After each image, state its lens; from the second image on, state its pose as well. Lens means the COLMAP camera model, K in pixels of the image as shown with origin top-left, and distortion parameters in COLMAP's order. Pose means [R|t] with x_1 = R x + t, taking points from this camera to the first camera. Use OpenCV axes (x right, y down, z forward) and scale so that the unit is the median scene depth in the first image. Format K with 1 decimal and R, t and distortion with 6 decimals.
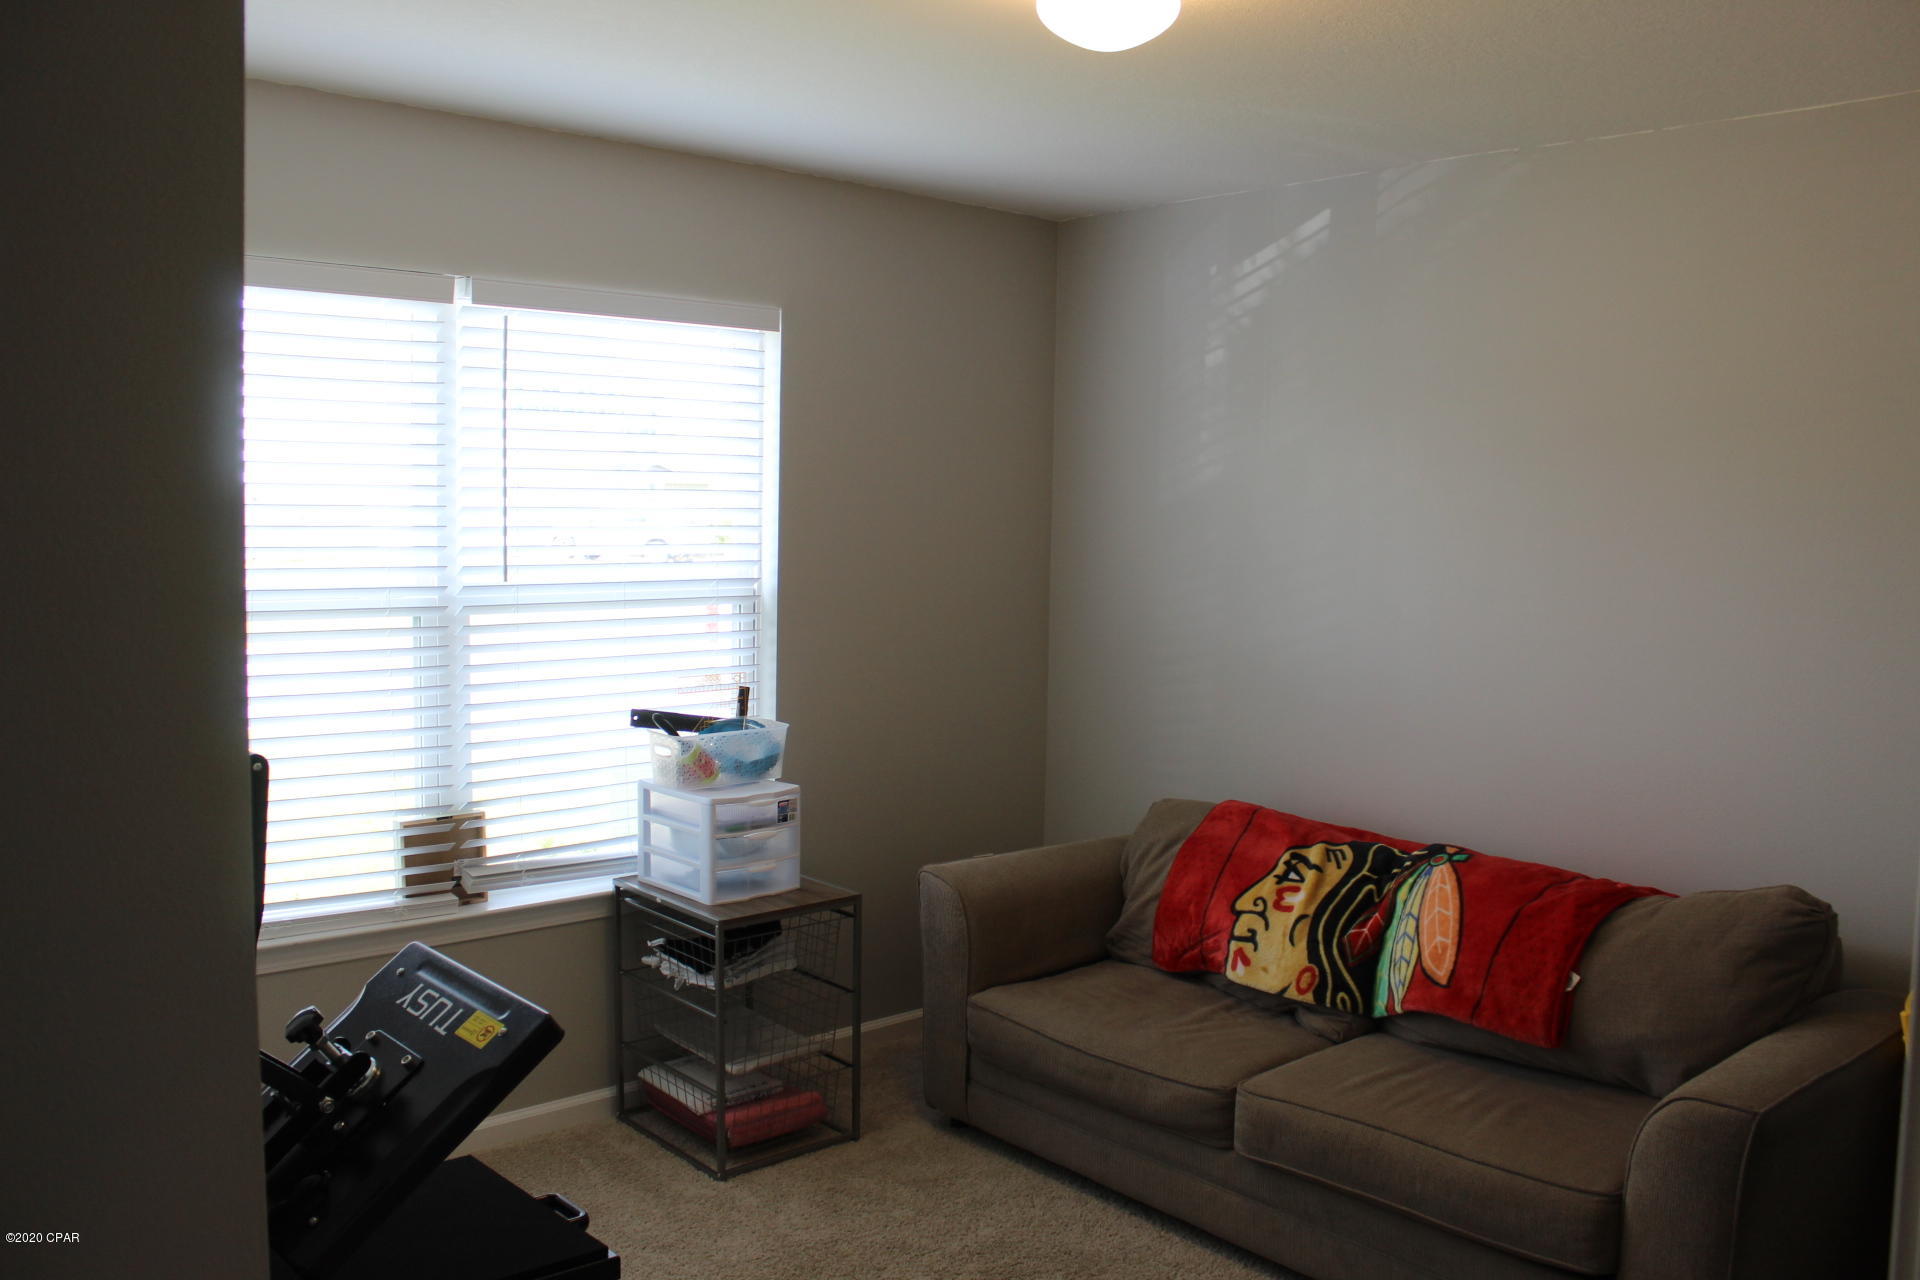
lens RADIAL K [[1584.9, 0, 959.7], [0, 1584.9, 634.8], [0, 0, 1]] dist [-0.159219, 0.134757]
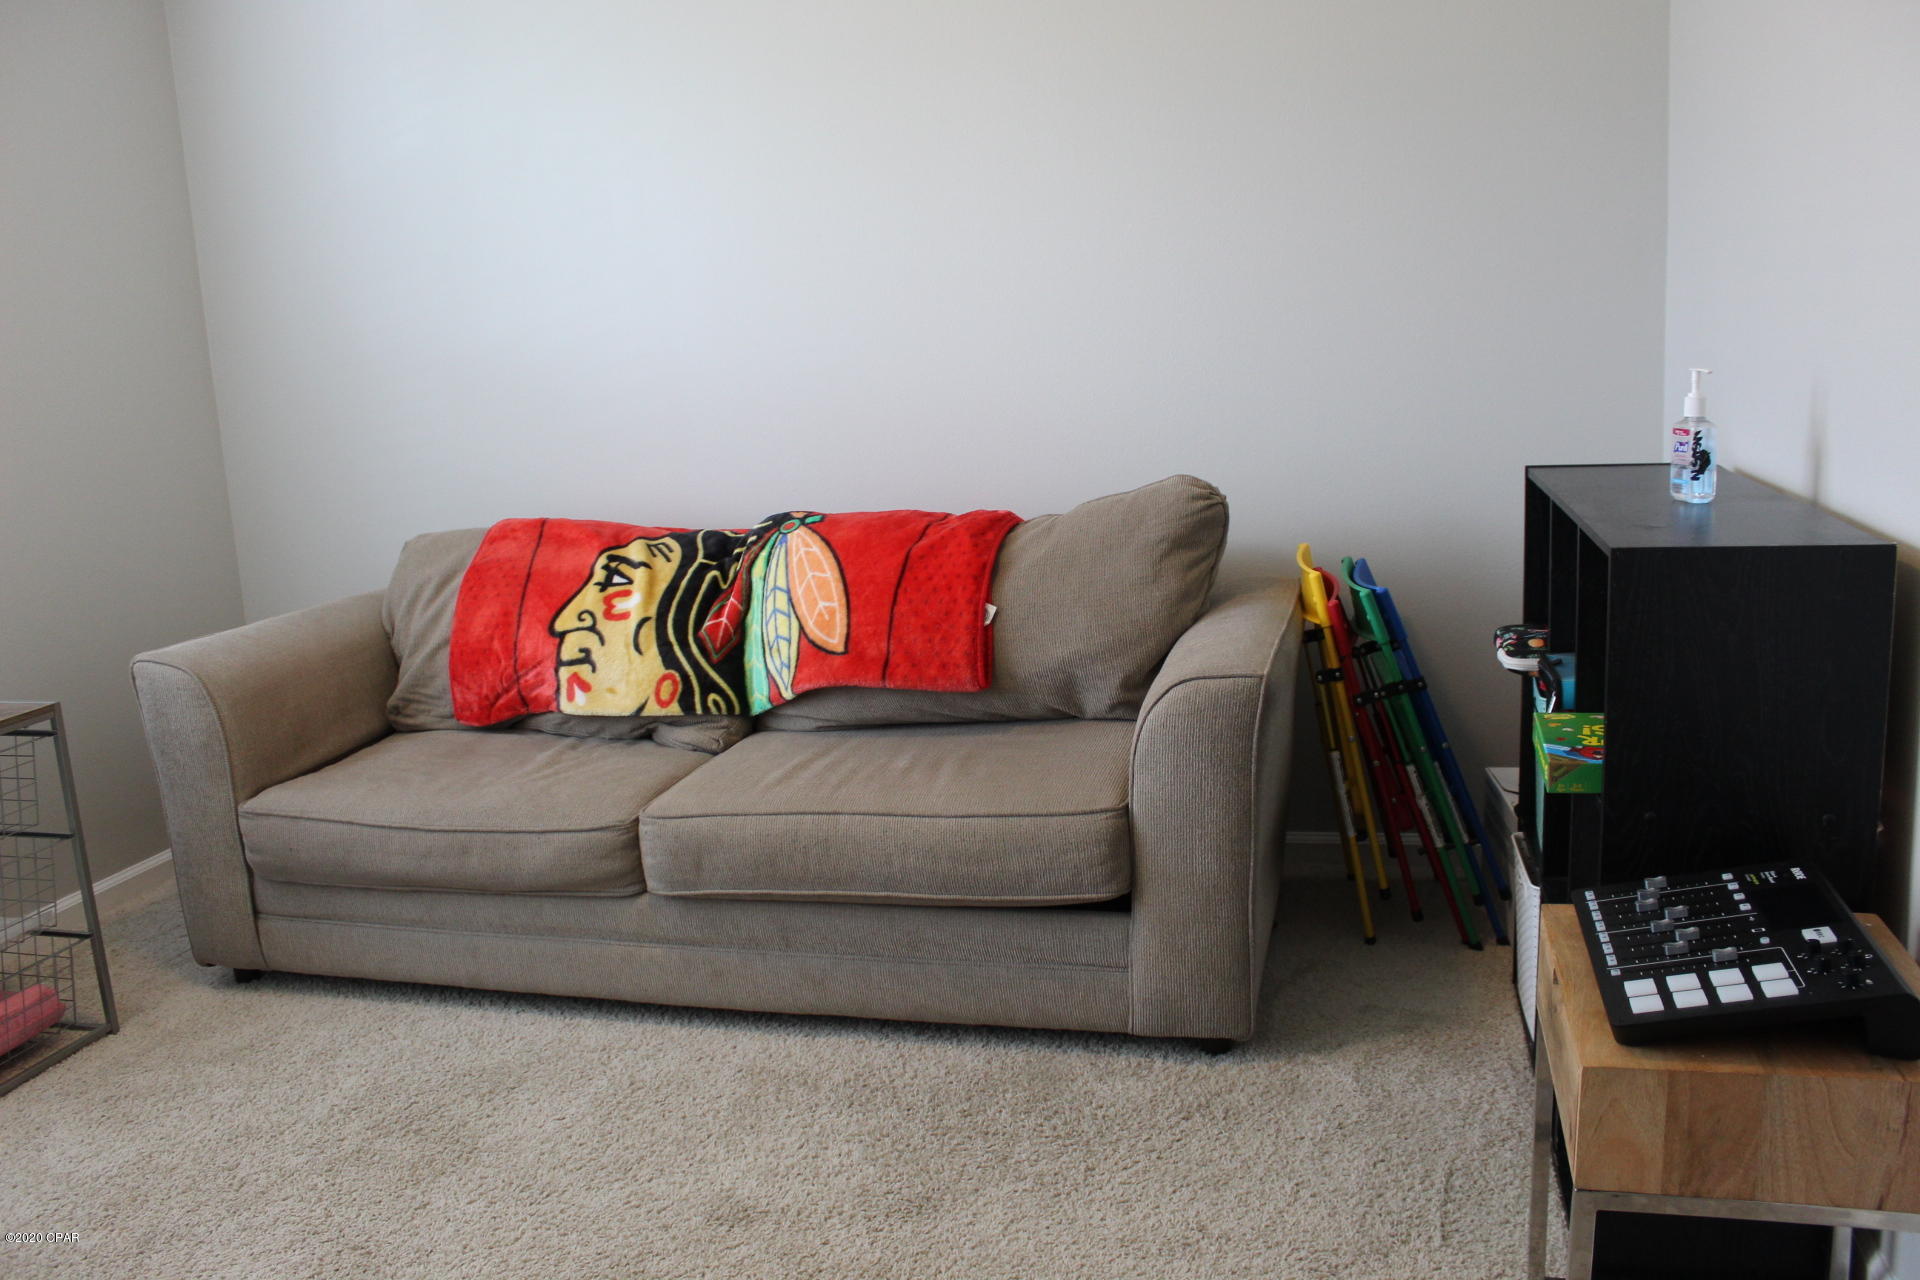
lens RADIAL K [[1584.9, 0, 970.2], [0, 1584.9, 644.7], [0, 0, 1]] dist [-0.159219, 0.134757]
pose [[0.823375, -0.173650, 0.540278, -0.099412], [0.112945, 0.983132, 0.143861, 0.092925], [-0.556145, -0.057430, 0.829098, 0.202958]]
